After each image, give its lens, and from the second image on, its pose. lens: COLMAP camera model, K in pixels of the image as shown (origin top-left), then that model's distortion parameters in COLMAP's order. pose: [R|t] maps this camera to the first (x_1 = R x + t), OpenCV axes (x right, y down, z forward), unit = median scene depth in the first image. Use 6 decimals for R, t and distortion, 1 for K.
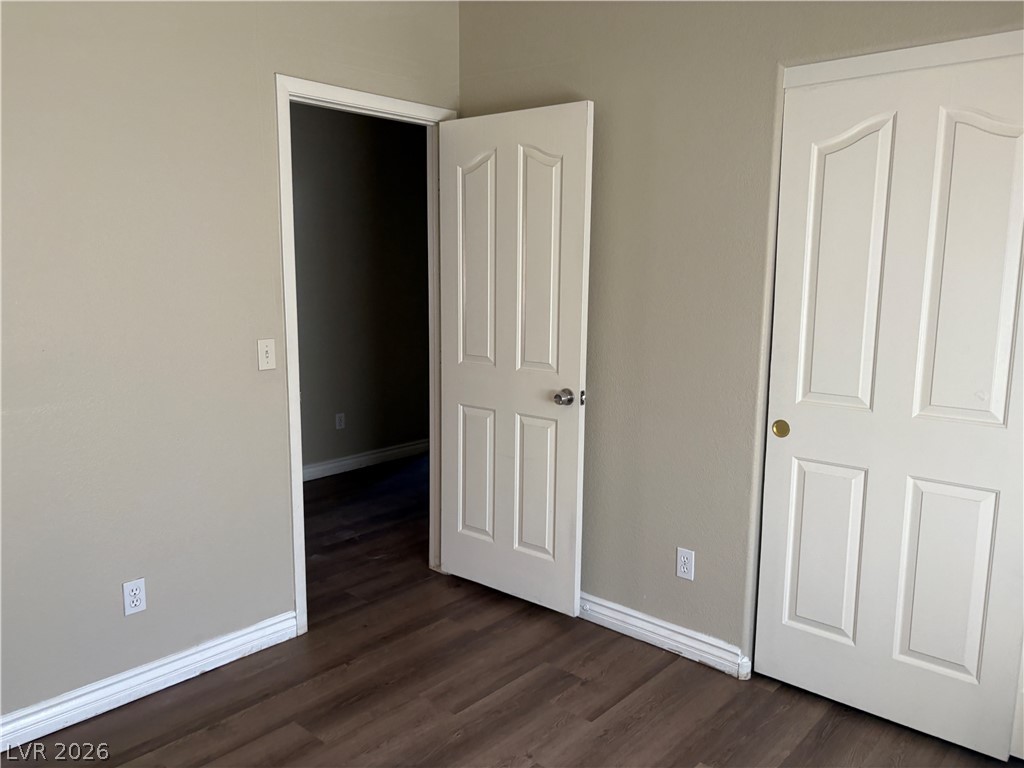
lens RADIAL K [[787.8, 0, 512.5], [0, 787.8, 374.6], [0, 0, 1]] dist [0.004053, 0.002873]
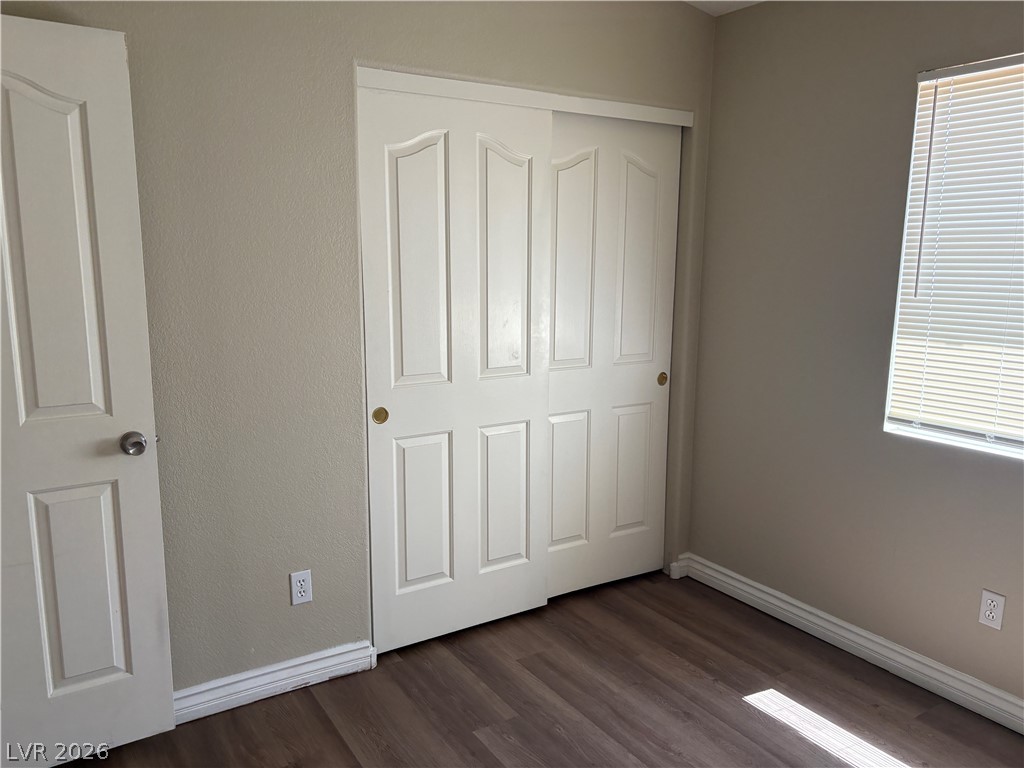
lens RADIAL K [[769.6, 0, 503.8], [0, 769.6, 380.4], [0, 0, 1]] dist [0.048646, -0.051252]
pose [[0.287018, -0.151600, 0.945853, -0.550397], [0.139810, 0.983454, 0.115201, -0.069539], [-0.947668, 0.099175, 0.303464, 0.502003]]
